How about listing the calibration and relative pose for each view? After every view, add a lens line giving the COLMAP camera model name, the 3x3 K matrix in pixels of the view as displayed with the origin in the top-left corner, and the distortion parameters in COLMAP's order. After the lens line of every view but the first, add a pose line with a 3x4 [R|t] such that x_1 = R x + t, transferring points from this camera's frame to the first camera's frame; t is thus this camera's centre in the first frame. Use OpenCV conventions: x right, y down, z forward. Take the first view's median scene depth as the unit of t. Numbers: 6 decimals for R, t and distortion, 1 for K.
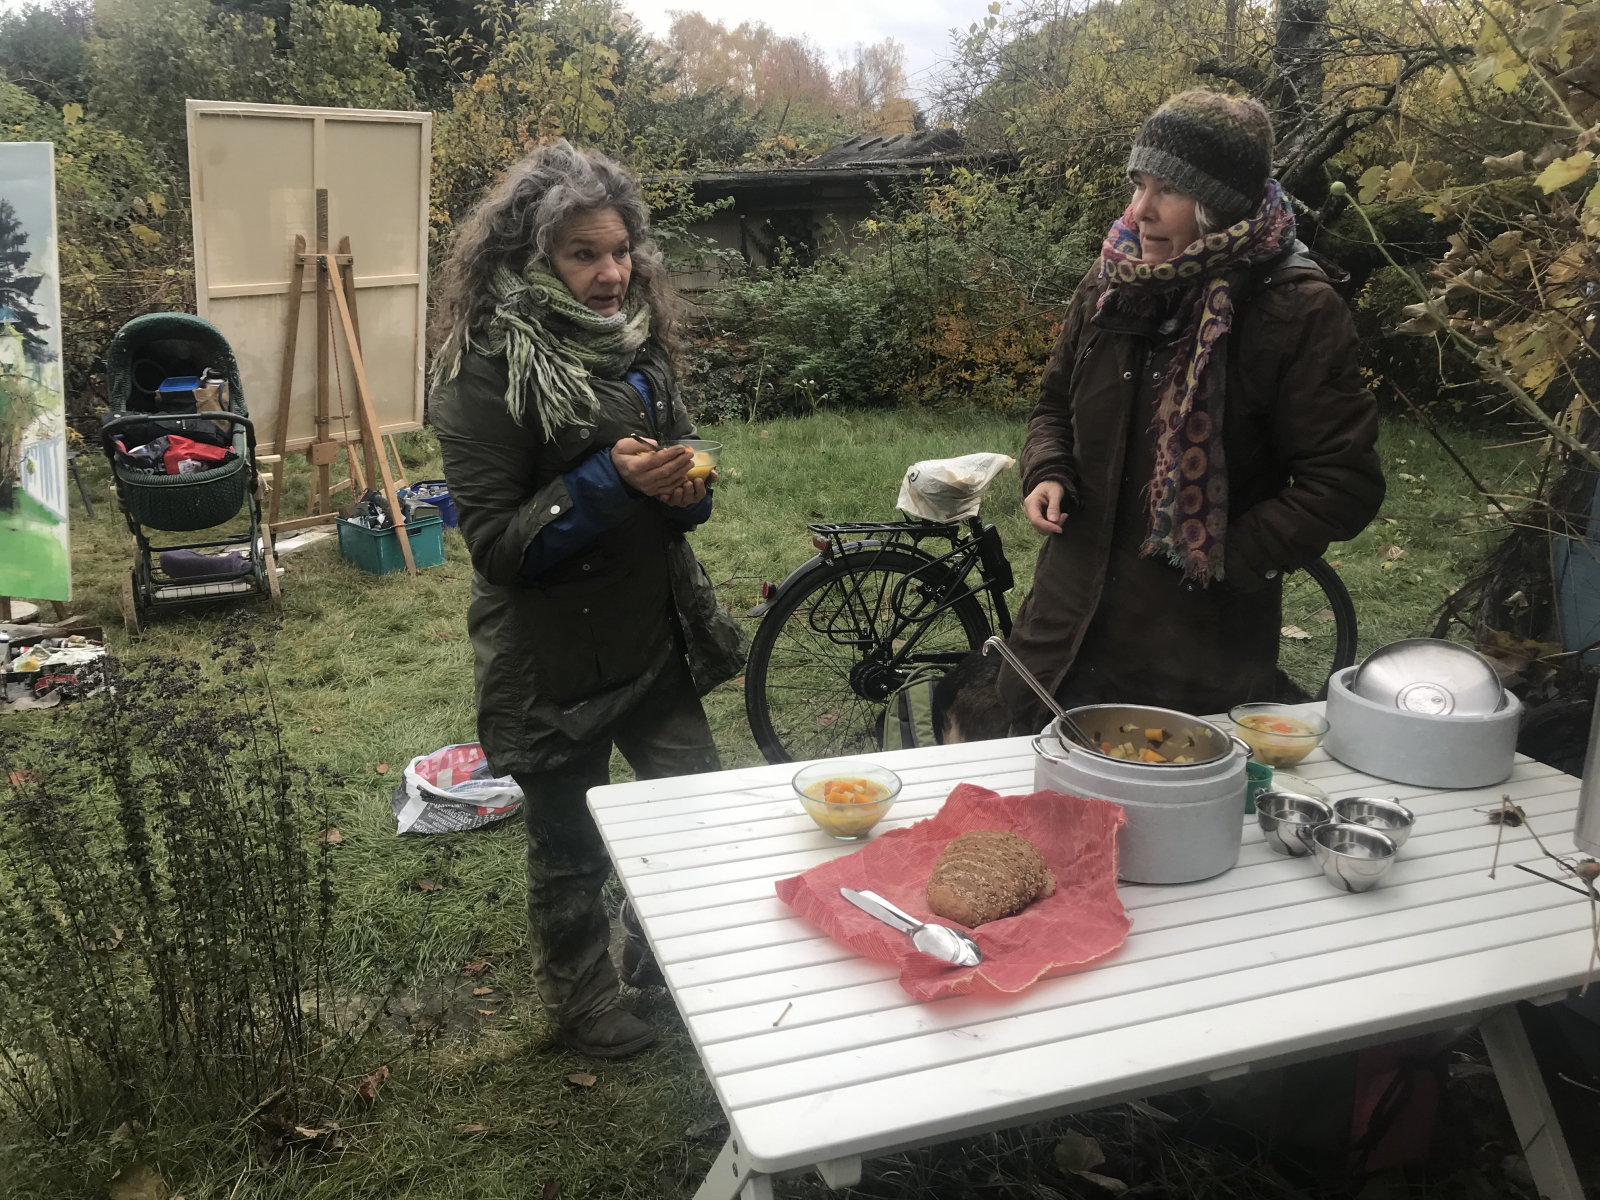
lens RADIAL K [[1292.0, 0, 802.8], [0, 1292.0, 597.5], [0, 0, 1]] dist [0.034386, -0.053731]
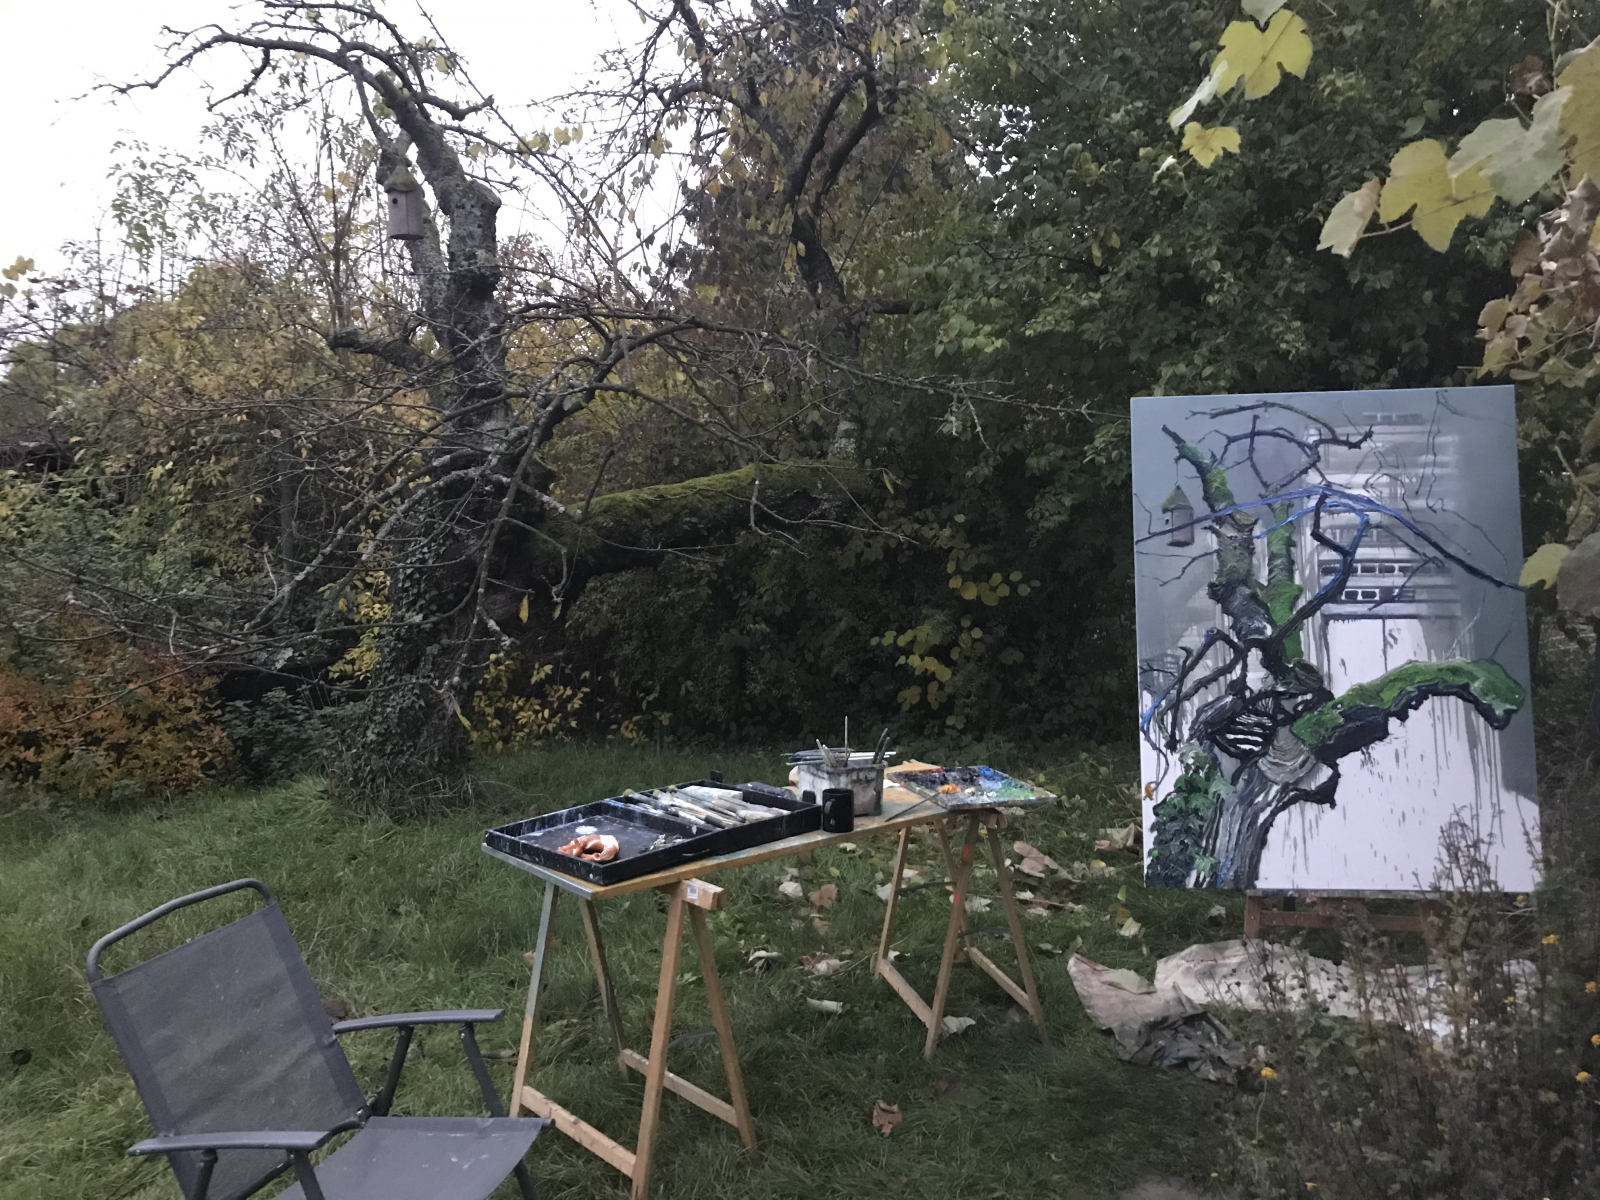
lens RADIAL K [[1292.0, 0, 808.8], [0, 1292.0, 623.4], [0, 0, 1]] dist [0.034386, -0.053731]
pose [[0.774739, -0.058992, 0.629524, 0.019254], [0.186357, 0.972715, -0.138193, -0.067314], [-0.604194, 0.224380, 0.764593, 0.217992]]
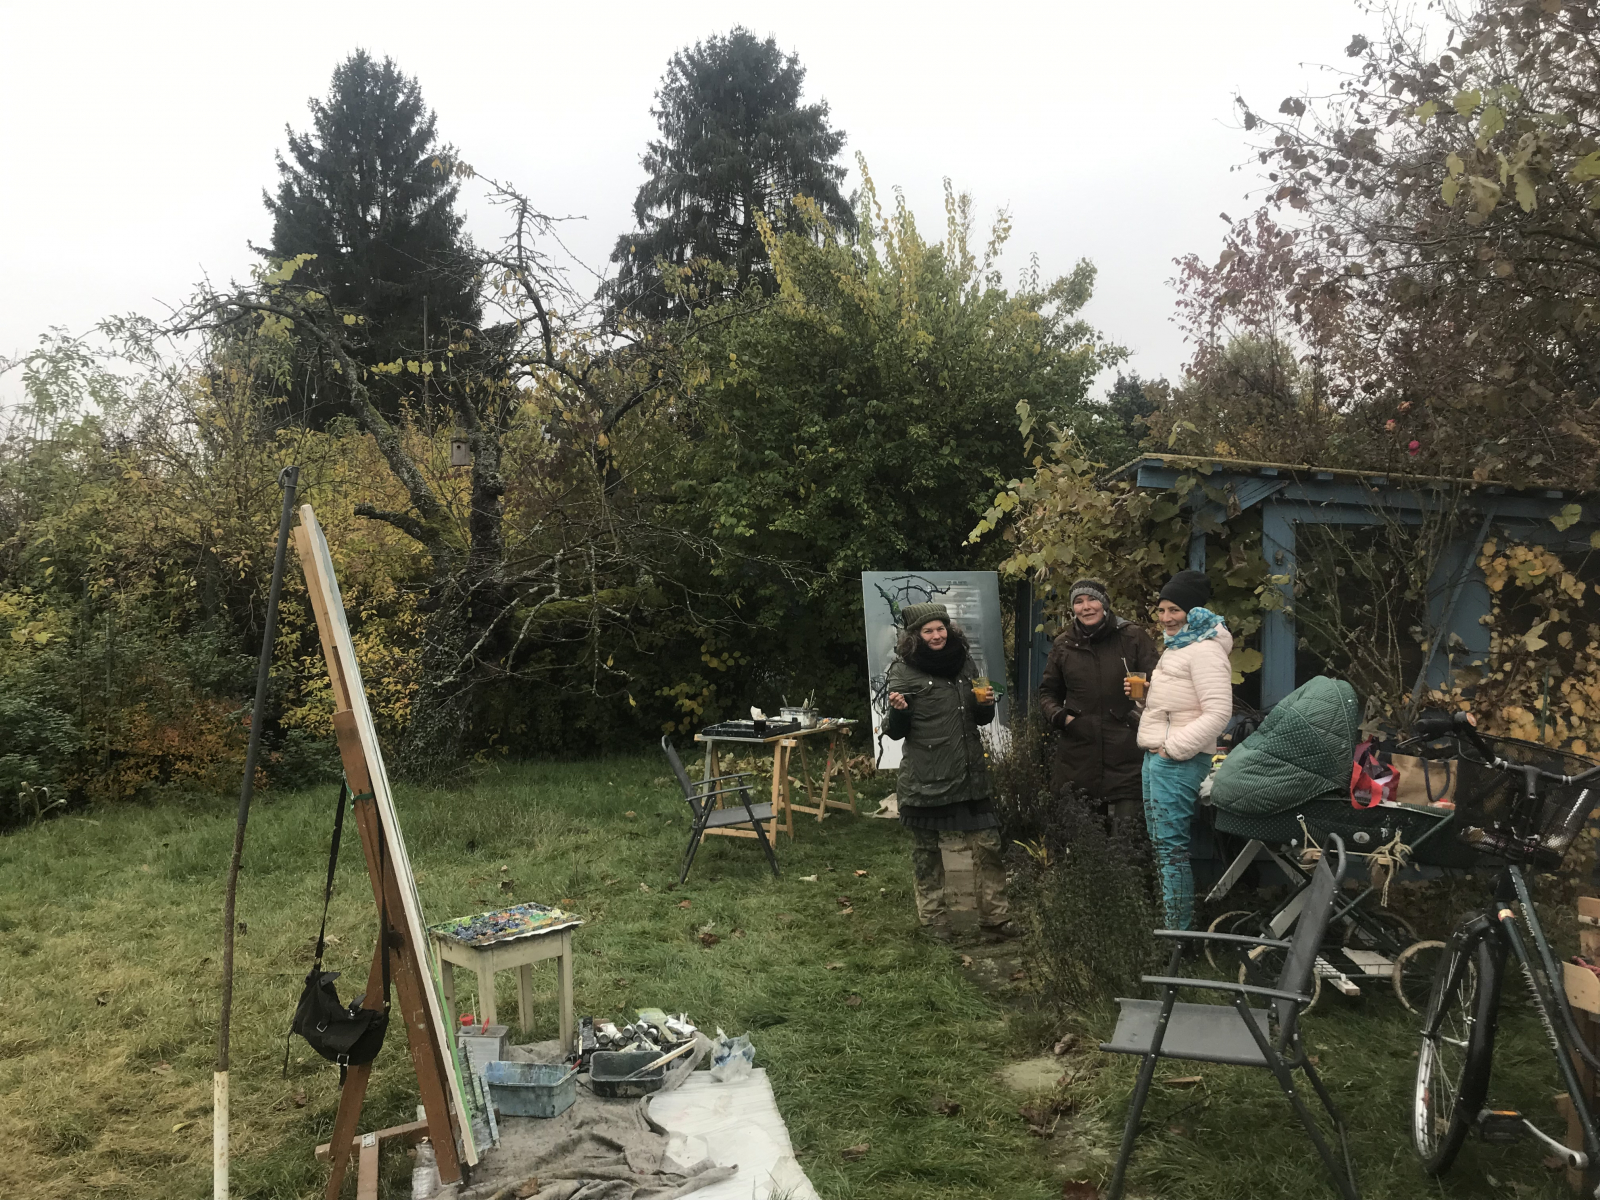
lens RADIAL K [[1292.0, 0, 800.0], [0, 1292.0, 598.3], [0, 0, 1]] dist [0.034386, -0.053731]
pose [[0.461236, 0.016106, 0.887131, -0.556478], [0.250320, 0.956858, -0.147518, -0.018743], [-0.851235, 0.290108, 0.437306, 0.061961]]
